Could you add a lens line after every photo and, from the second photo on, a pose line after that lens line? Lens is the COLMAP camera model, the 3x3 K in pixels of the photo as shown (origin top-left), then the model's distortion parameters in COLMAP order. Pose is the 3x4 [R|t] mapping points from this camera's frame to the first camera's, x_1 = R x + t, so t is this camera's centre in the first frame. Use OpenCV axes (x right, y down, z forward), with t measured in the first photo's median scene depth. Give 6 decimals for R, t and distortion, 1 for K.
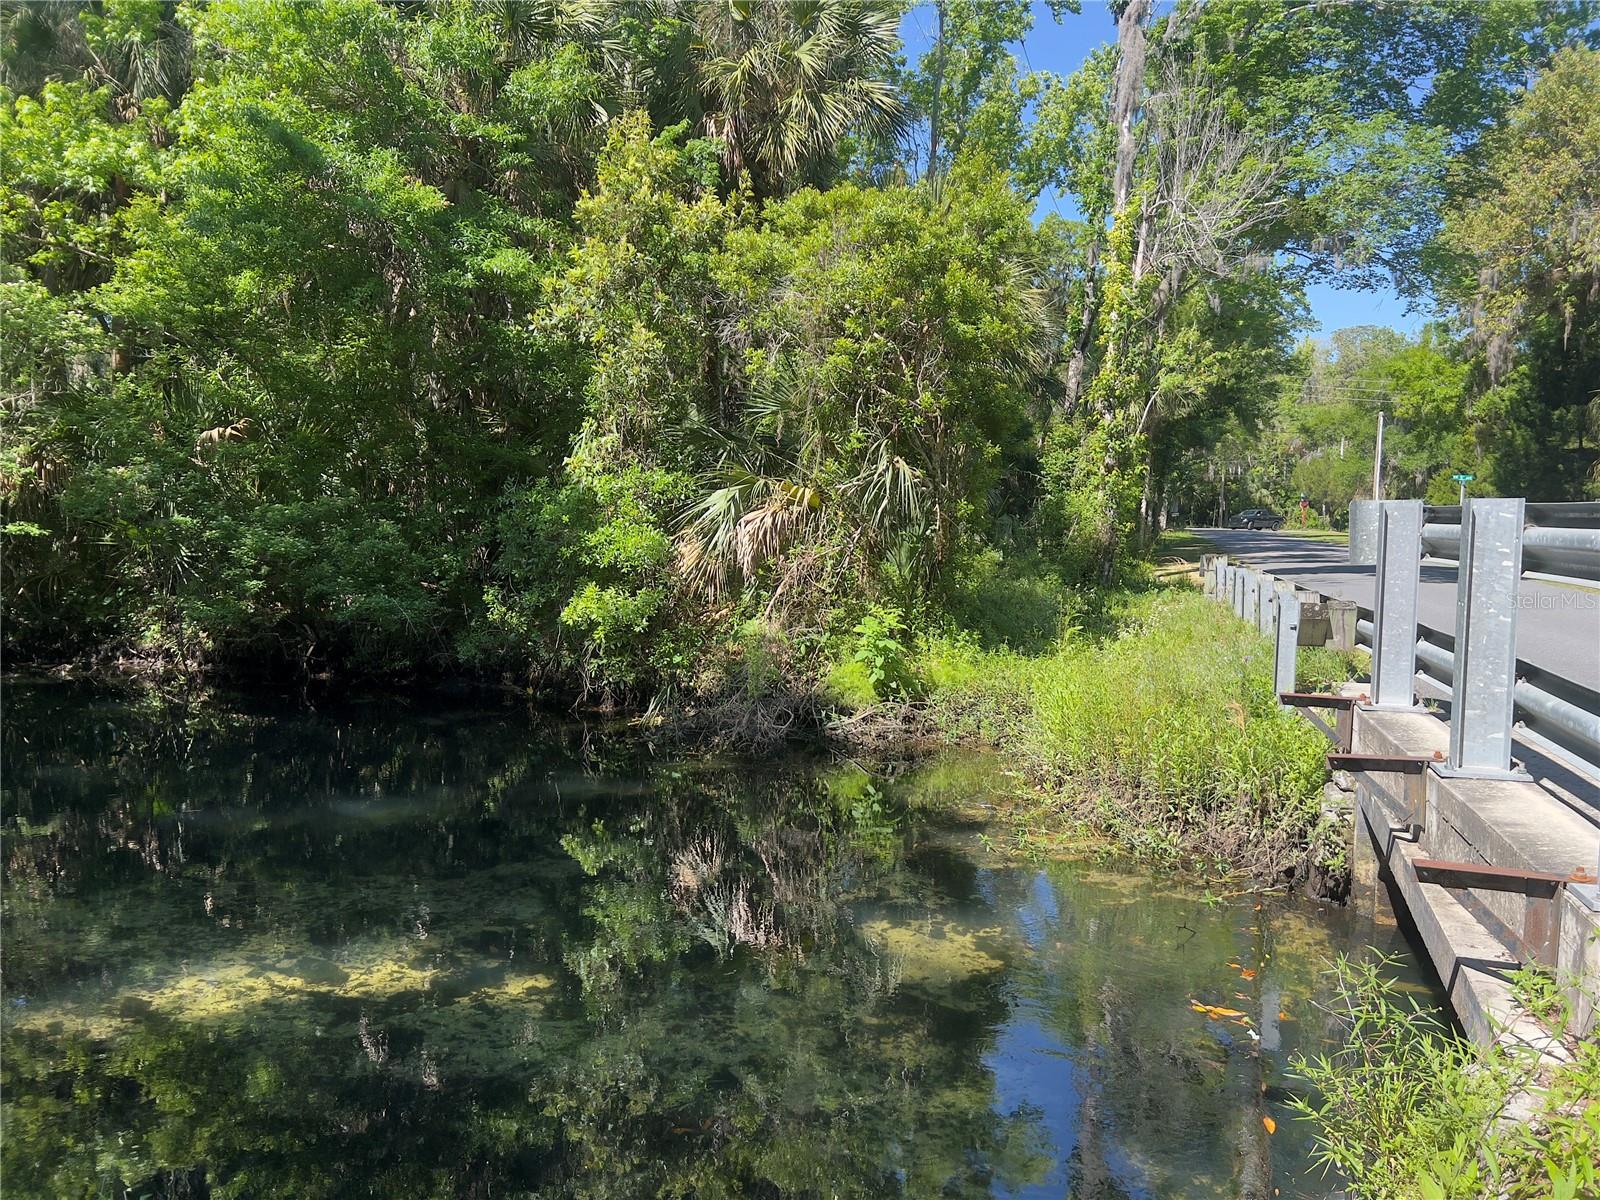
lens RADIAL K [[1203.0, 0, 807.9], [0, 1203.0, 605.8], [0, 0, 1]] dist [0.063512, -0.060502]
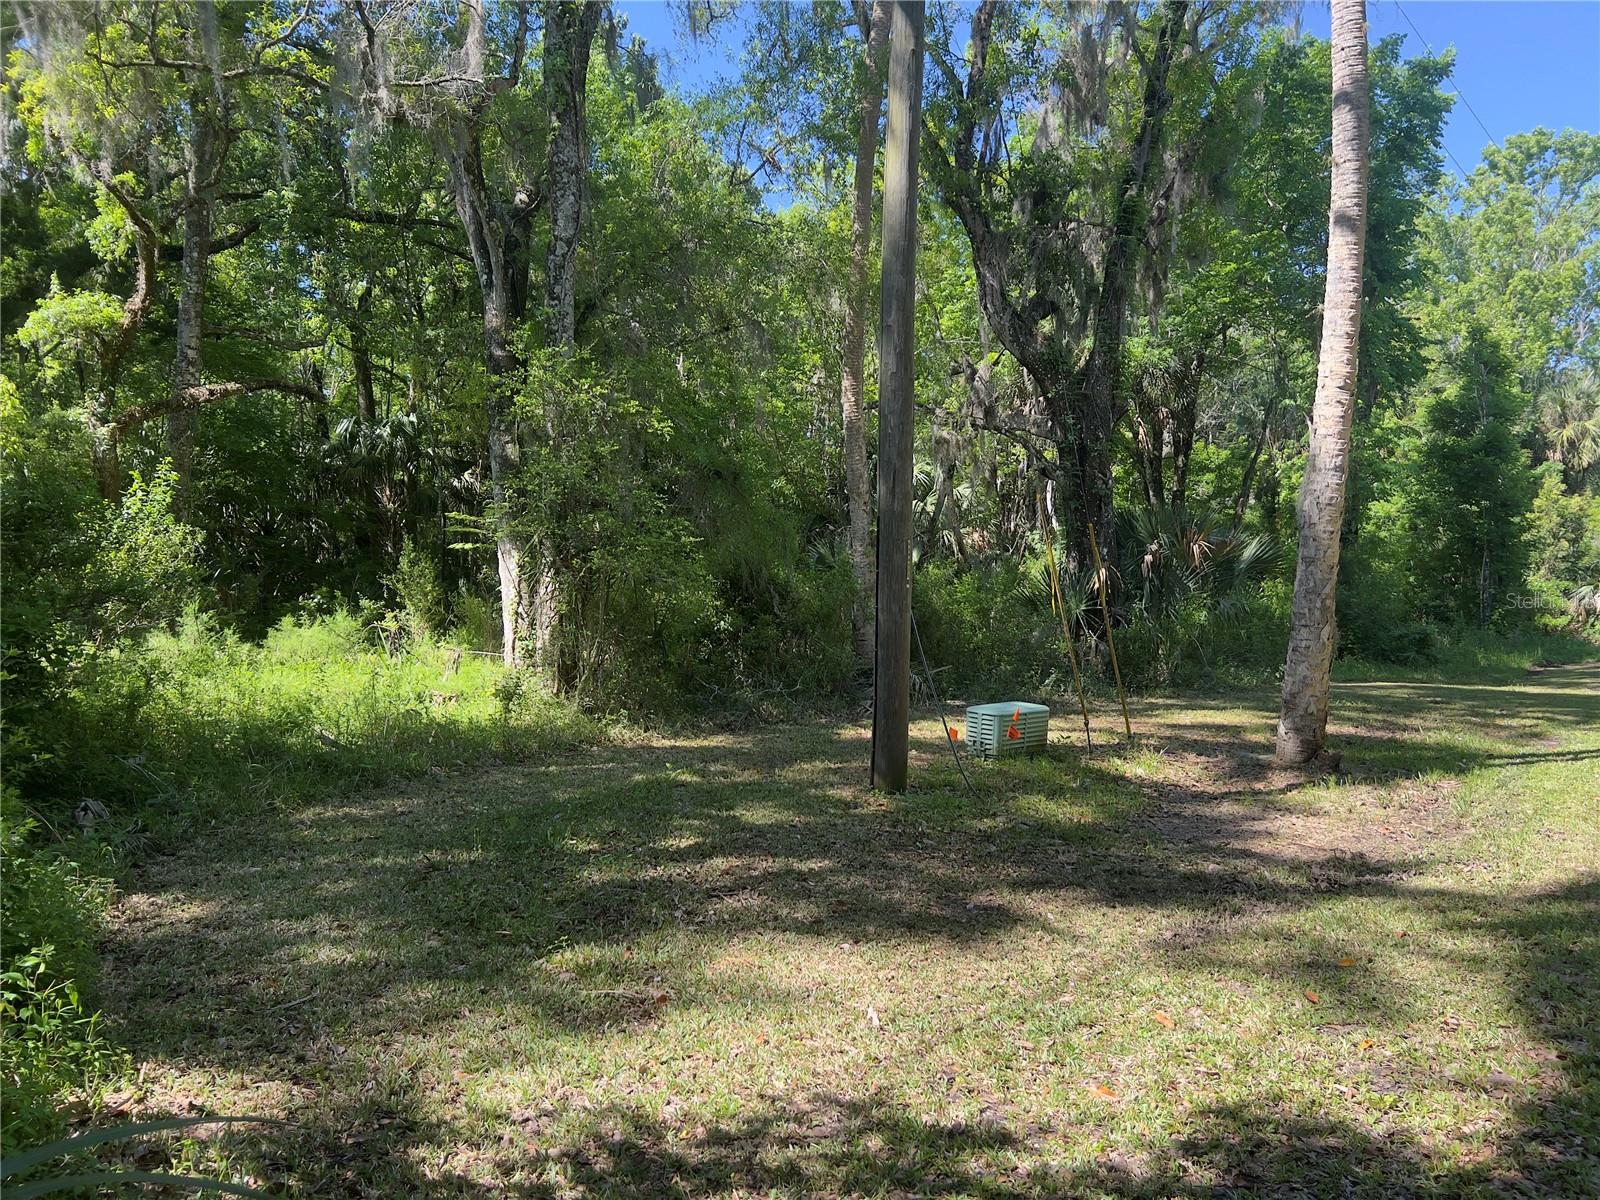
lens RADIAL K [[1203.0, 0, 804.4], [0, 1203.0, 606.6], [0, 0, 1]] dist [0.063512, -0.060502]
pose [[0.912636, 0.008771, -0.408680, -0.620763], [-0.035249, 0.997734, -0.057302, 0.216004], [0.407252, 0.066701, 0.910877, -2.787672]]
